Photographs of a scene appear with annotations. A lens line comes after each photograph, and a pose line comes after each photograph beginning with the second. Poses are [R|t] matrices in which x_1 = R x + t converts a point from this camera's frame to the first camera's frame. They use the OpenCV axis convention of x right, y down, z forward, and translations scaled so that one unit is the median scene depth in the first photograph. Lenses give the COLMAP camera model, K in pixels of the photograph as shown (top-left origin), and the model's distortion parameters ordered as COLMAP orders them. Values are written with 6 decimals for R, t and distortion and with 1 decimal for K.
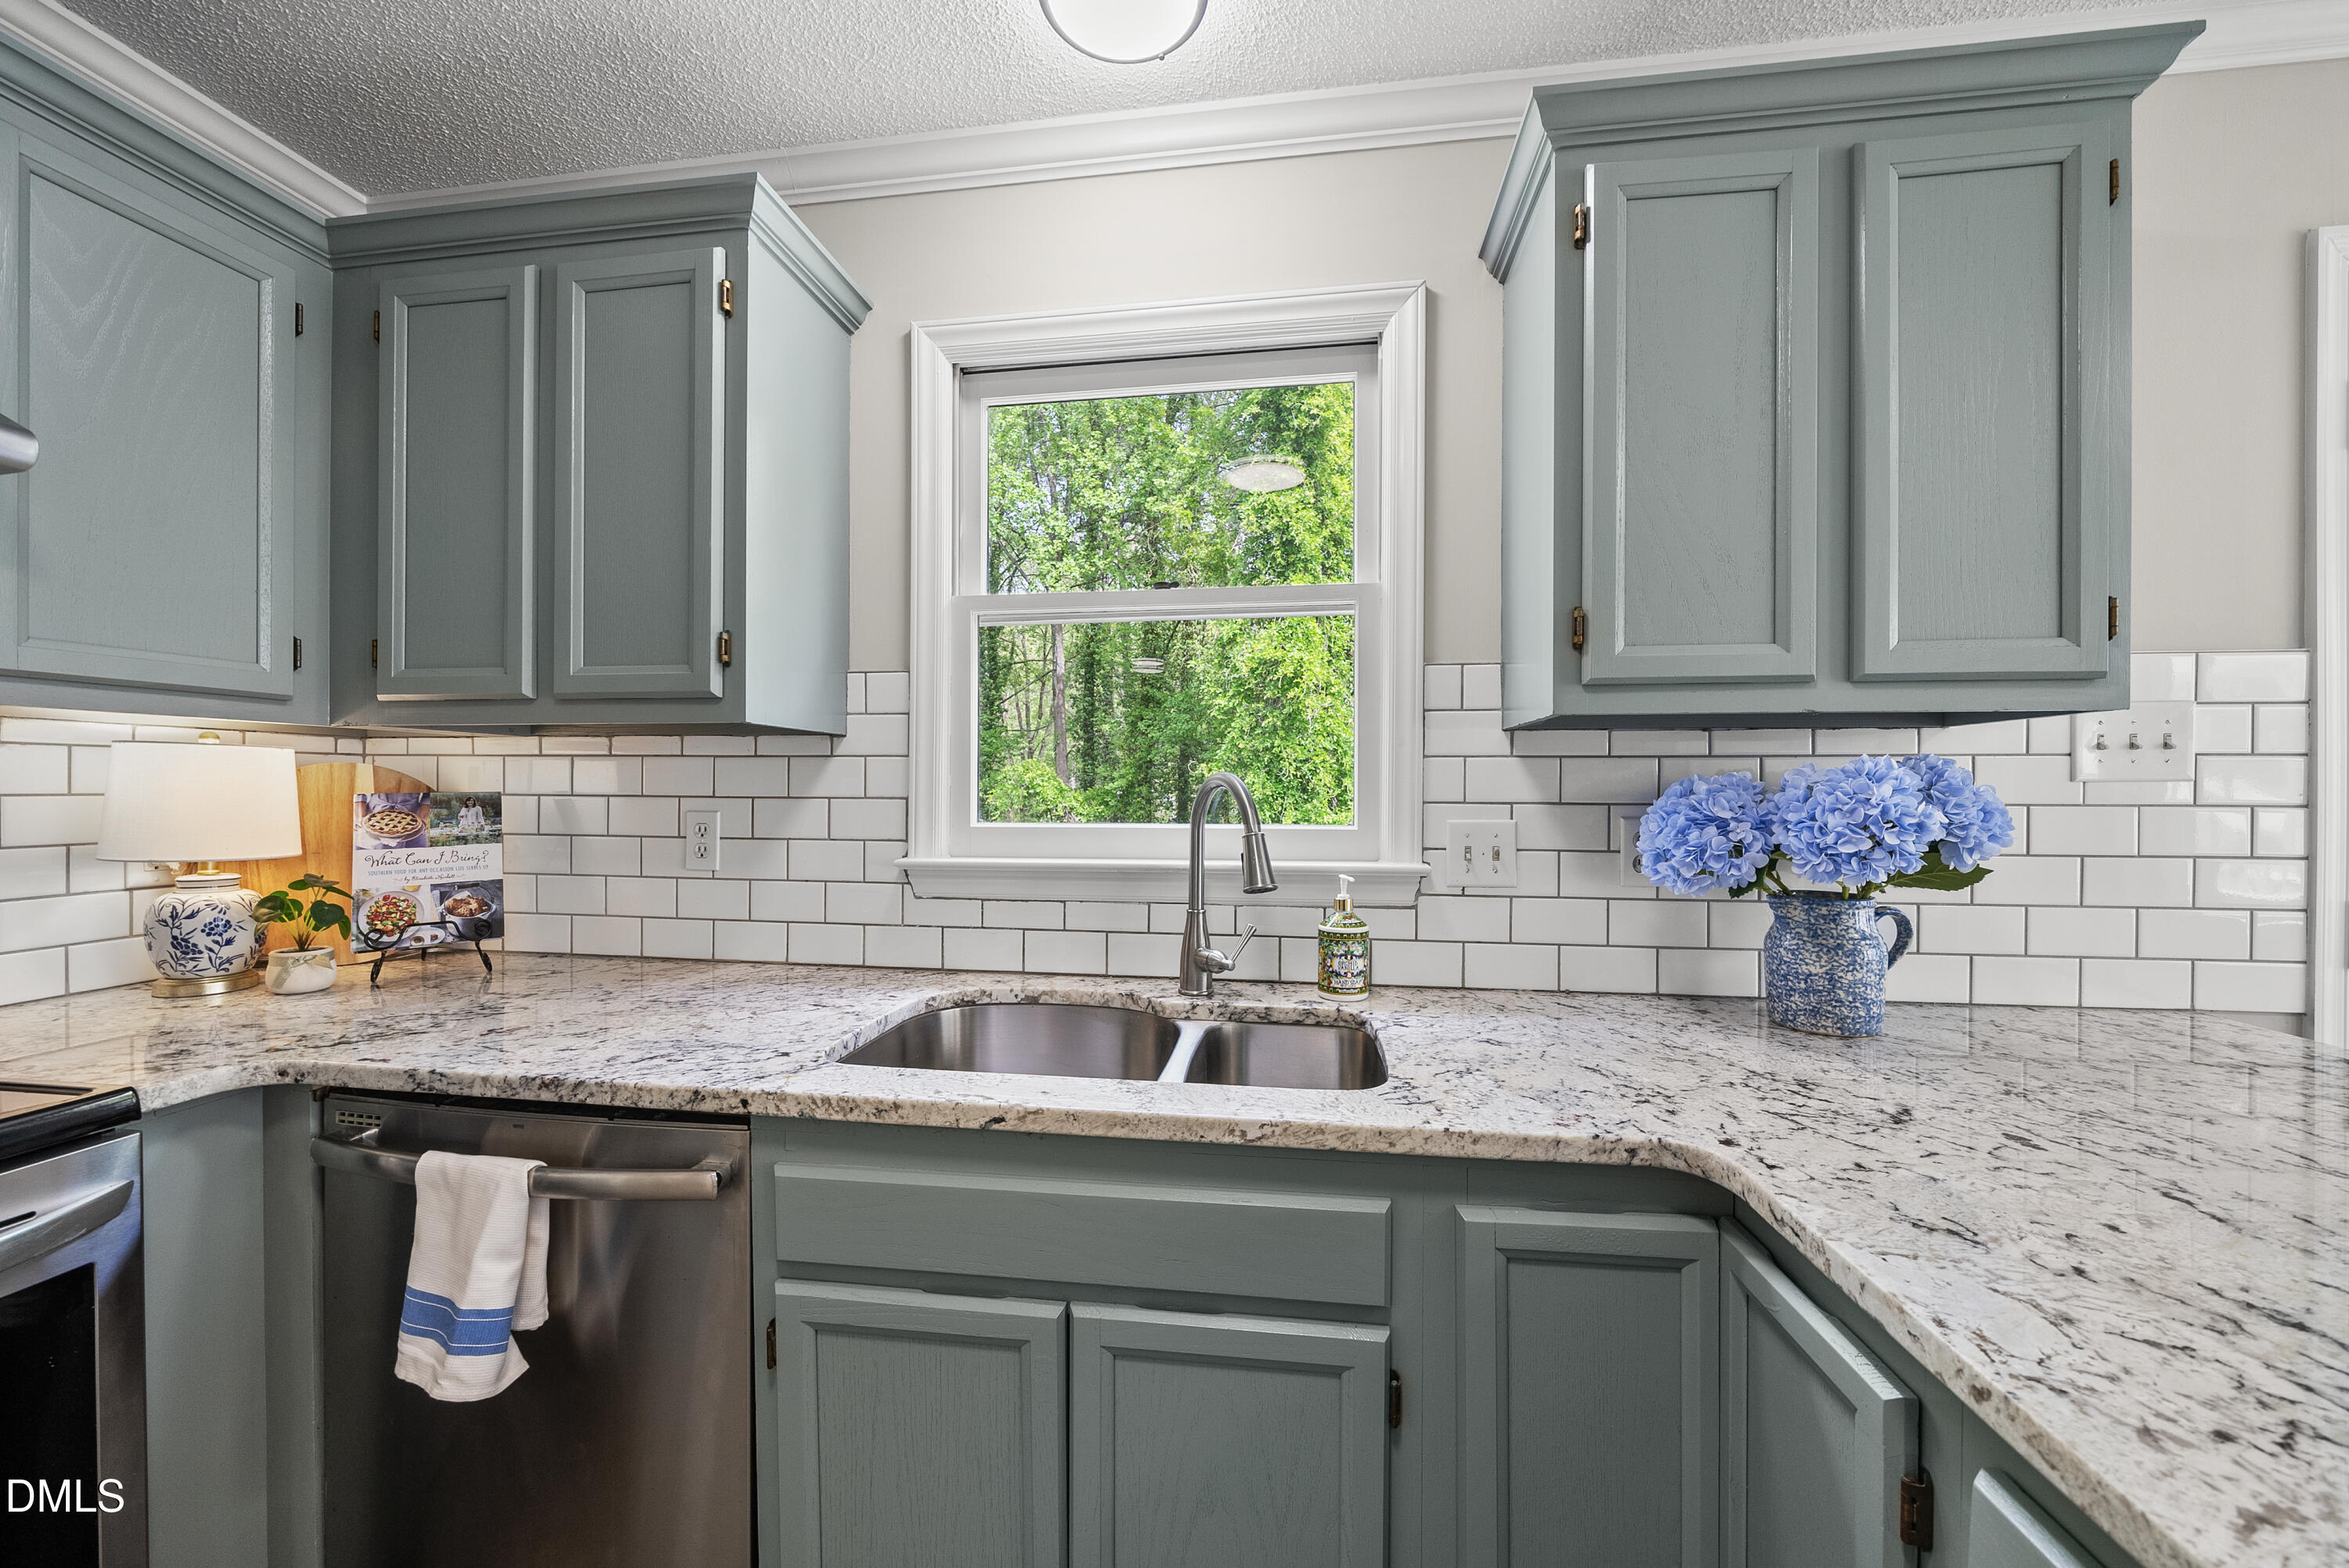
lens RADIAL K [[883.6, 0, 1169.4], [0, 883.6, 793.5], [0, 0, 1]] dist [-0.003953, -0.000070]
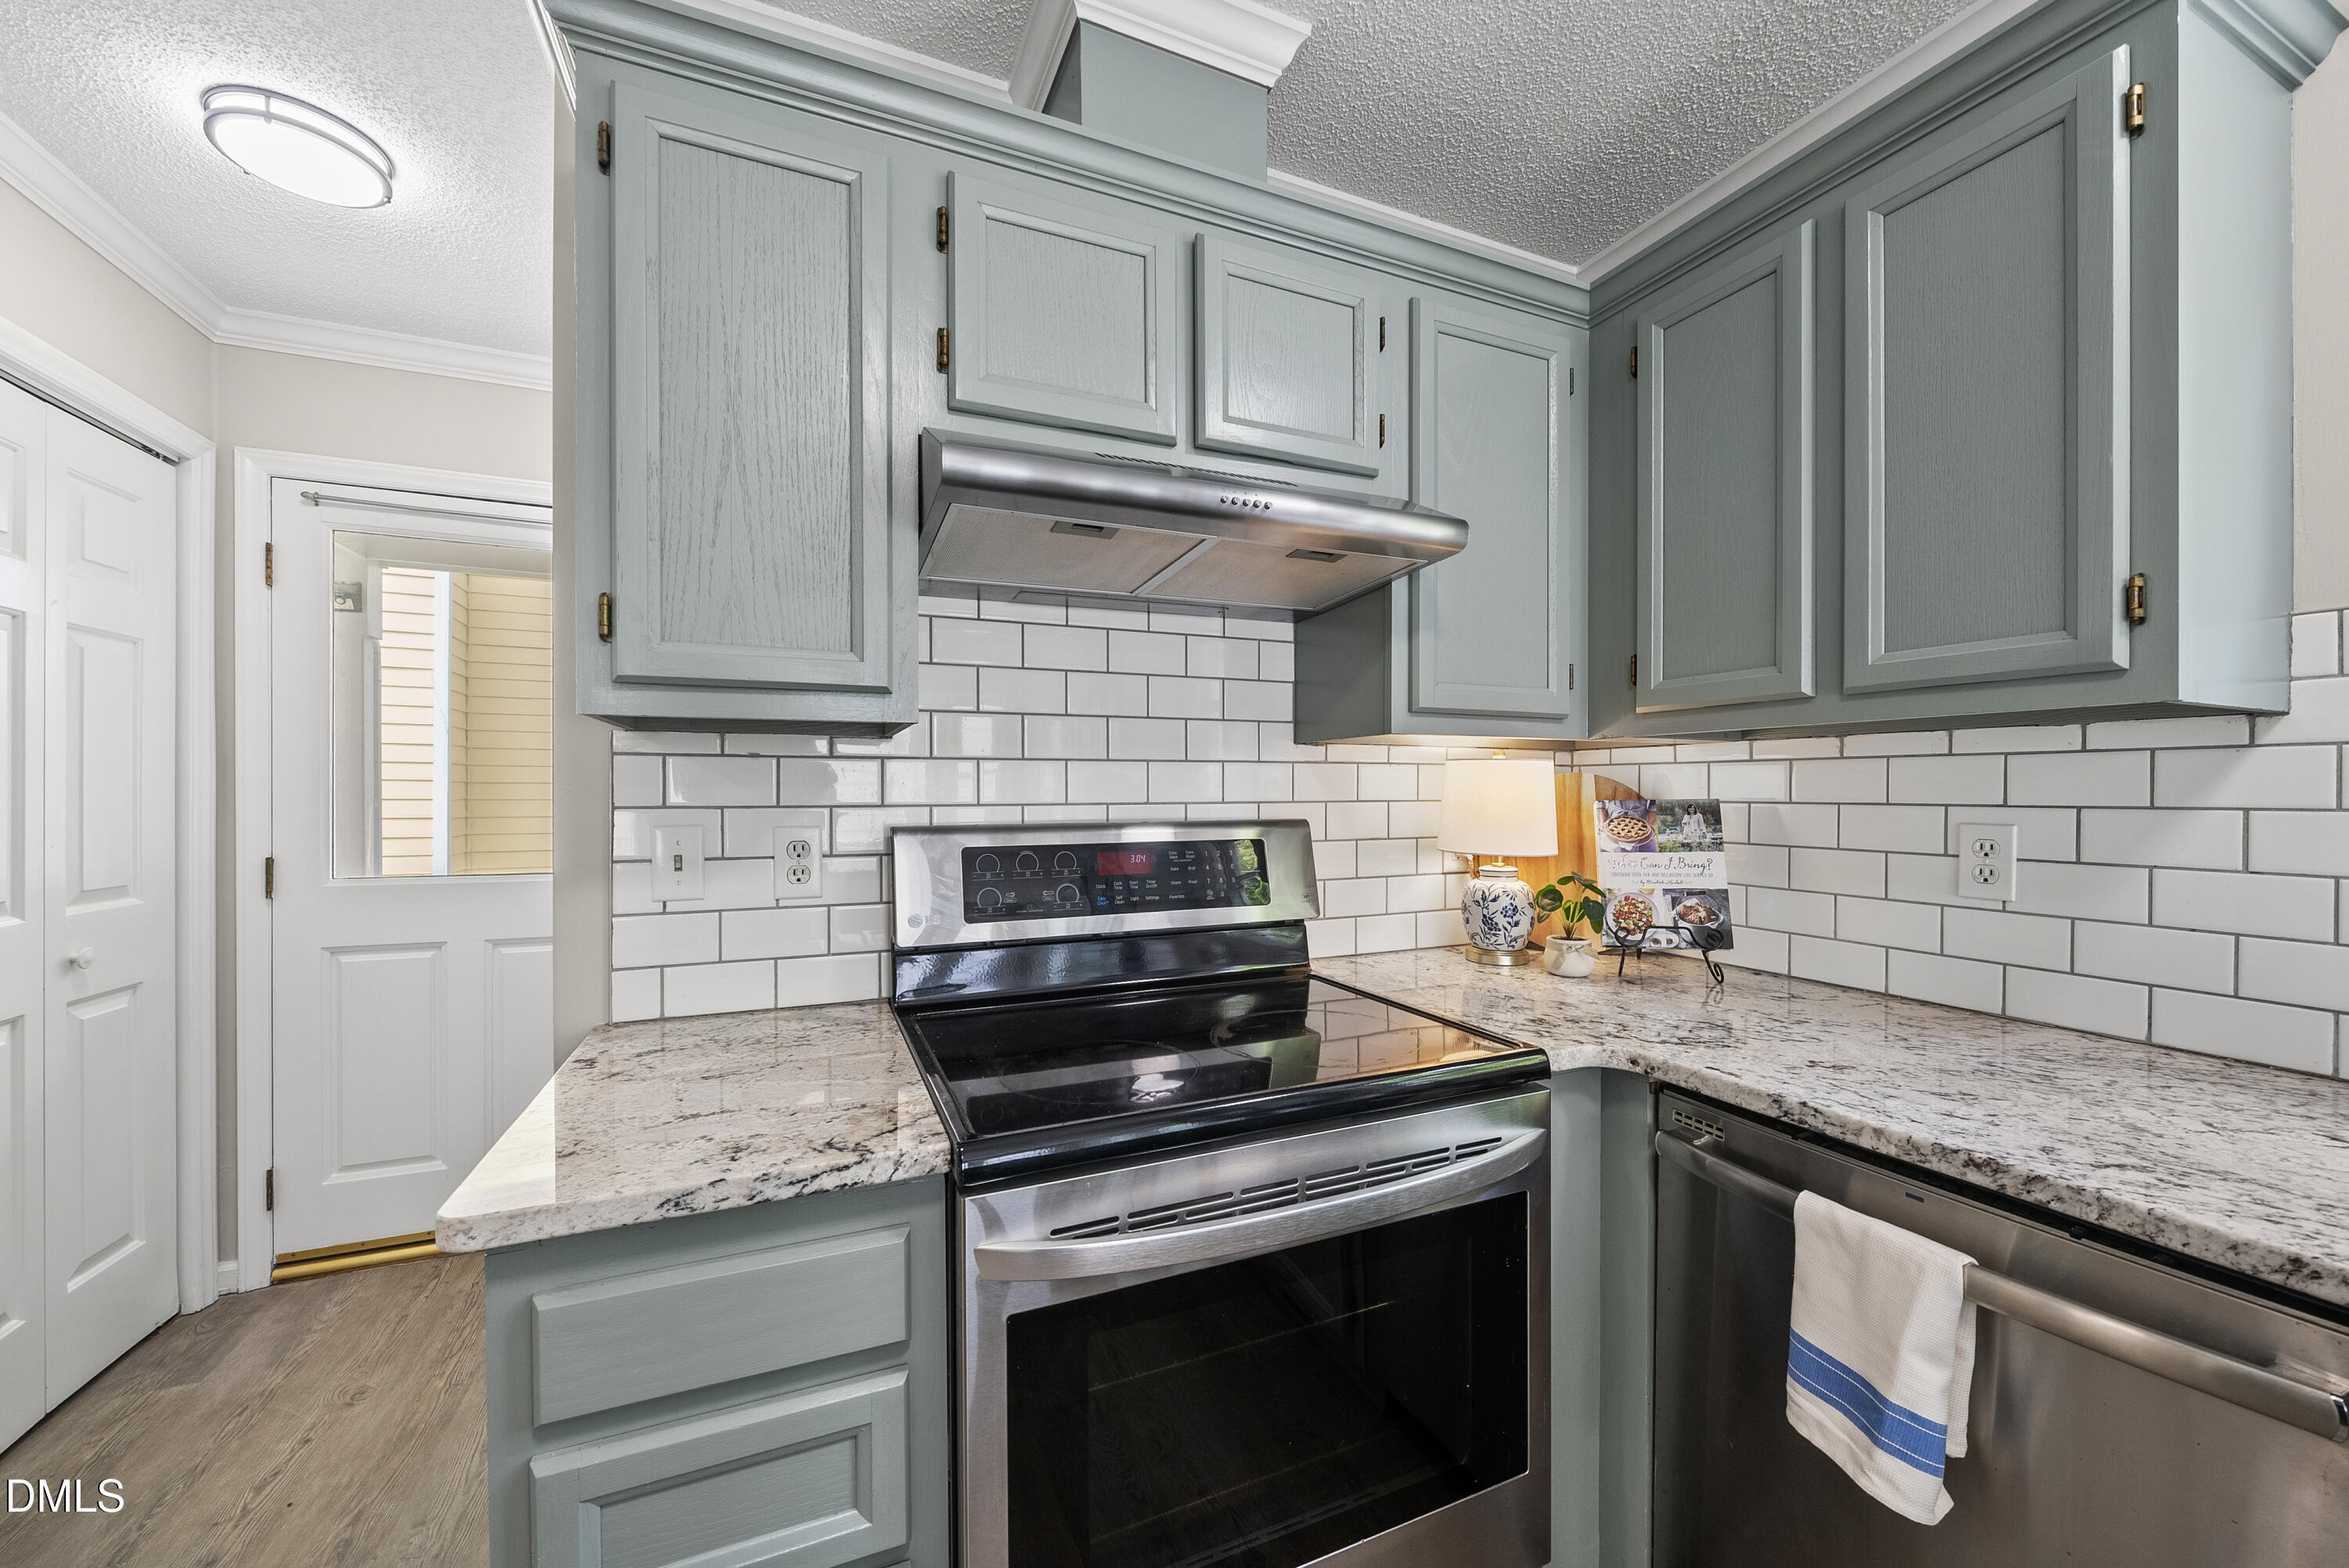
lens RADIAL K [[883.6, 0, 1169.4], [0, 883.6, 793.5], [0, 0, 1]] dist [-0.003953, -0.000070]
pose [[0.526902, -0.003701, -0.849918, -0.293648], [-0.002238, 0.999981, -0.005742, -0.001112], [0.849923, 0.004927, 0.526884, -0.036405]]
